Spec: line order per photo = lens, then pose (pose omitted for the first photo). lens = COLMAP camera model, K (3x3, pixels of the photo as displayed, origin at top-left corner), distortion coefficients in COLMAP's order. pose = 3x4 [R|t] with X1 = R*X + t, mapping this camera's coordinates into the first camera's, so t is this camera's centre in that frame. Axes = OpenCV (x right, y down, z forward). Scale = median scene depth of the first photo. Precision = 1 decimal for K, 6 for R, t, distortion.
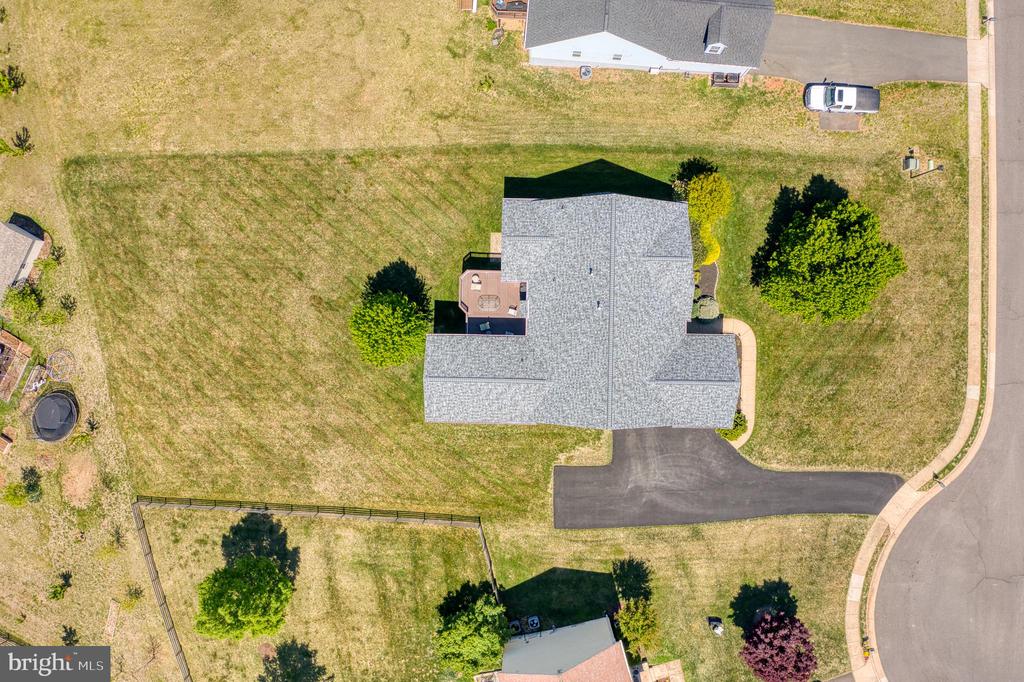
lens RADIAL K [[797.7, 0, 509.4], [0, 797.7, 339.6], [0, 0, 1]] dist [-0.078256, -0.005413]
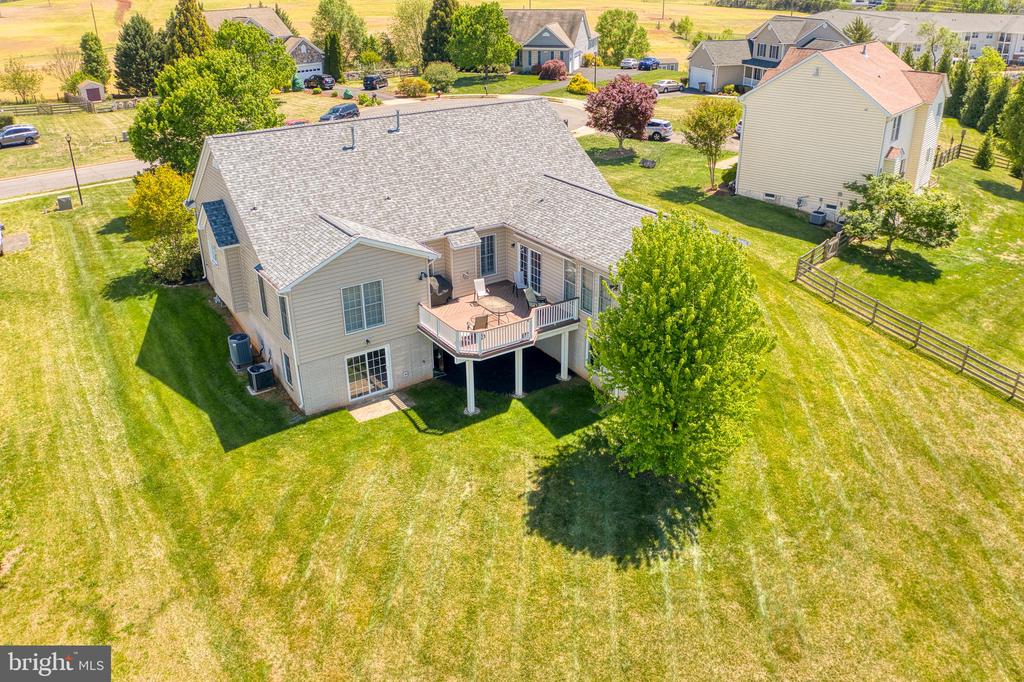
lens RADIAL K [[794.4, 0, 512.0], [0, 794.4, 341.0], [0, 0, 1]] dist [-0.082735, 0.002366]
pose [[-0.571228, -0.323705, 0.754264, -0.386658], [0.820095, -0.262936, 0.508241, -0.274469], [0.033803, 0.908889, 0.415665, 0.770217]]
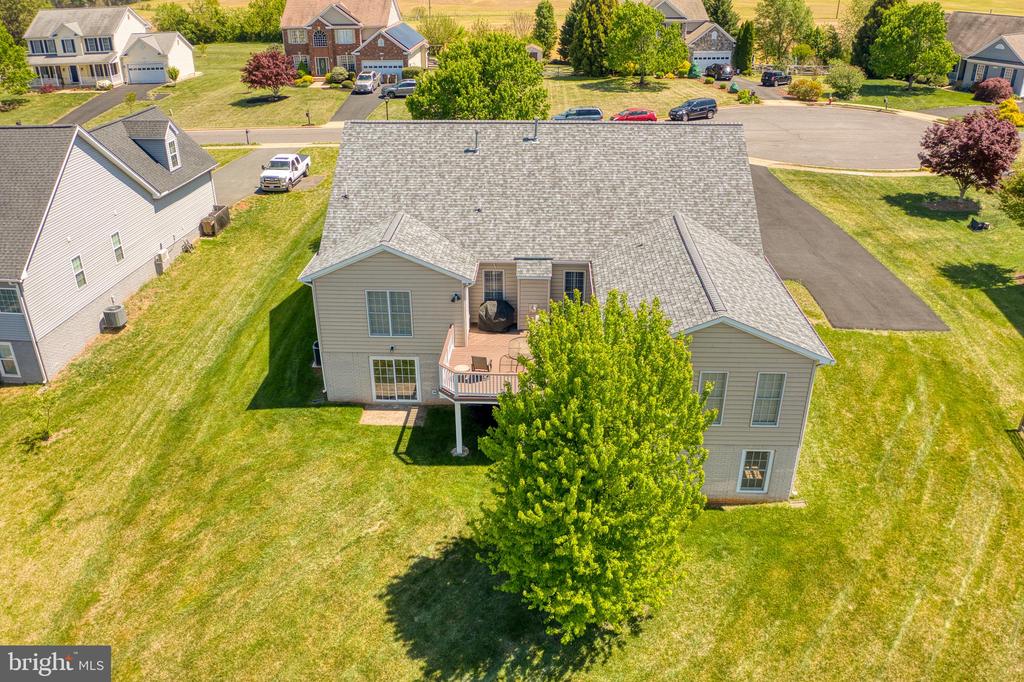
lens RADIAL K [[794.4, 0, 512.0], [0, 794.4, 341.0], [0, 0, 1]] dist [-0.082735, 0.002366]
pose [[0.024566, -0.425081, 0.904822, -0.399599], [0.999570, -0.004067, -0.029050, -0.034653], [0.016029, 0.905146, 0.424798, 0.762900]]
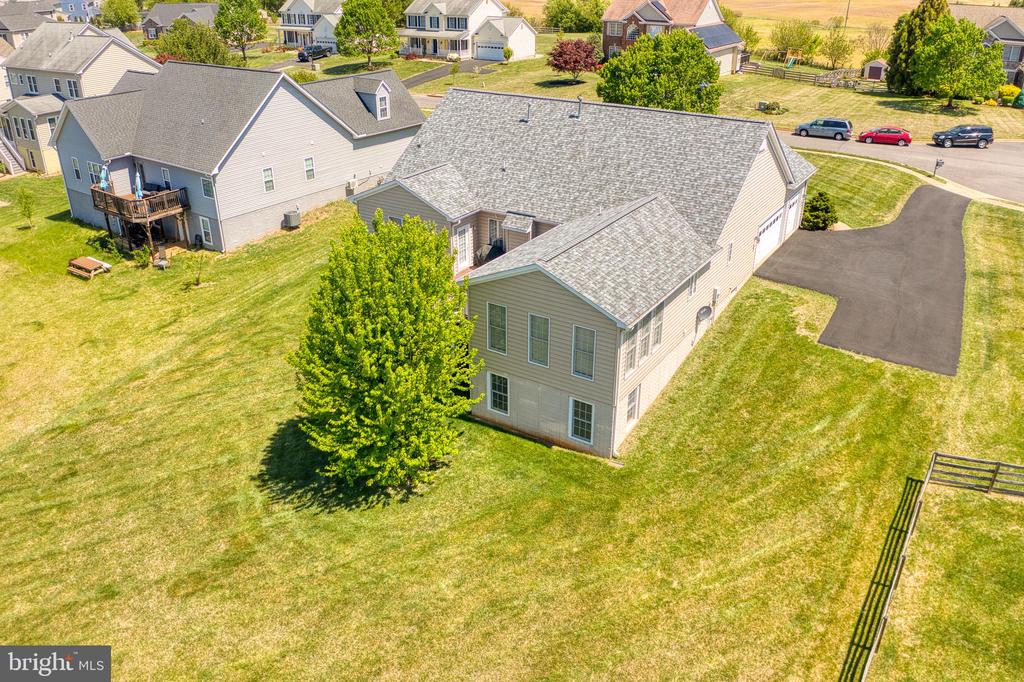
lens RADIAL K [[797.7, 0, 509.4], [0, 797.7, 339.6], [0, 0, 1]] dist [-0.078256, -0.005413]
pose [[0.529948, -0.352125, 0.771468, -0.407827], [0.848030, 0.221002, -0.481668, 0.223888], [-0.000889, 0.909487, 0.415732, 0.769863]]
